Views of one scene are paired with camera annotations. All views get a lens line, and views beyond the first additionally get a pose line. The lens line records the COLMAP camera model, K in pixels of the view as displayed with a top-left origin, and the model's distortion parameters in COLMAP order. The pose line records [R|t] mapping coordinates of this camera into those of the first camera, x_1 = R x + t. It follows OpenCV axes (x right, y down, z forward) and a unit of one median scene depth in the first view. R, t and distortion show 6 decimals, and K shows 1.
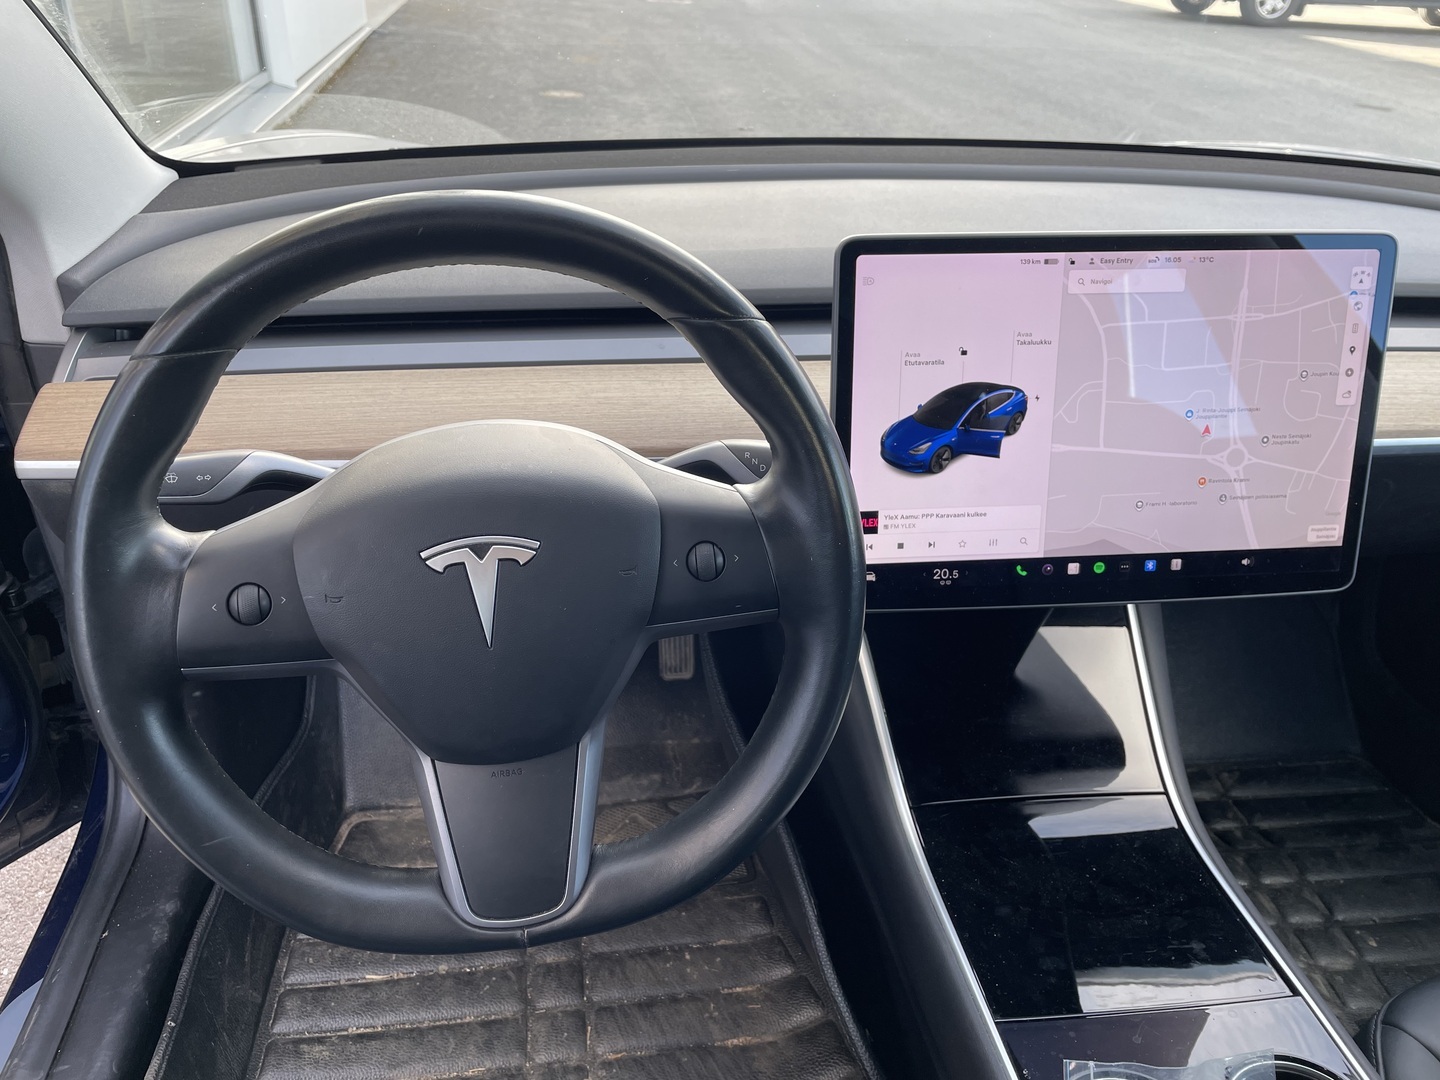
lens RADIAL K [[1102.1, 0, 711.4], [0, 1102.1, 532.0], [0, 0, 1]] dist [0.101884, -0.132475]
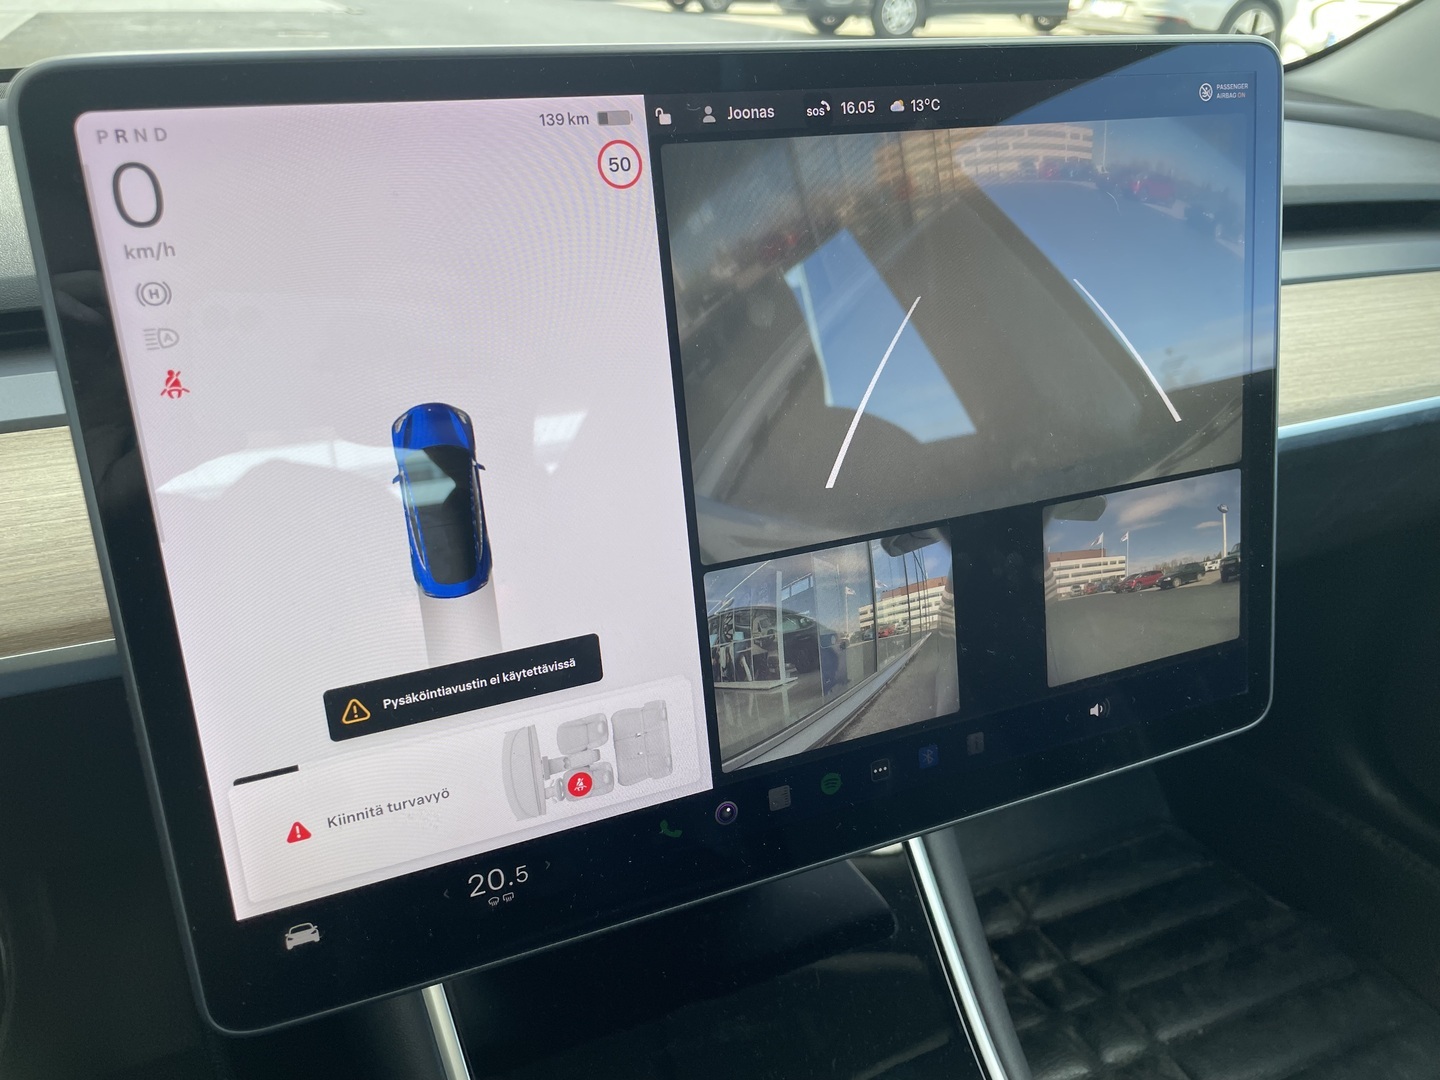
lens RADIAL K [[1102.1, 0, 711.4], [0, 1102.1, 532.0], [0, 0, 1]] dist [0.101884, -0.132475]
pose [[0.962080, -0.138855, 0.234779, 0.122559], [0.144781, 0.989430, -0.008109, -0.045612], [-0.231171, 0.041793, 0.972015, 0.331209]]
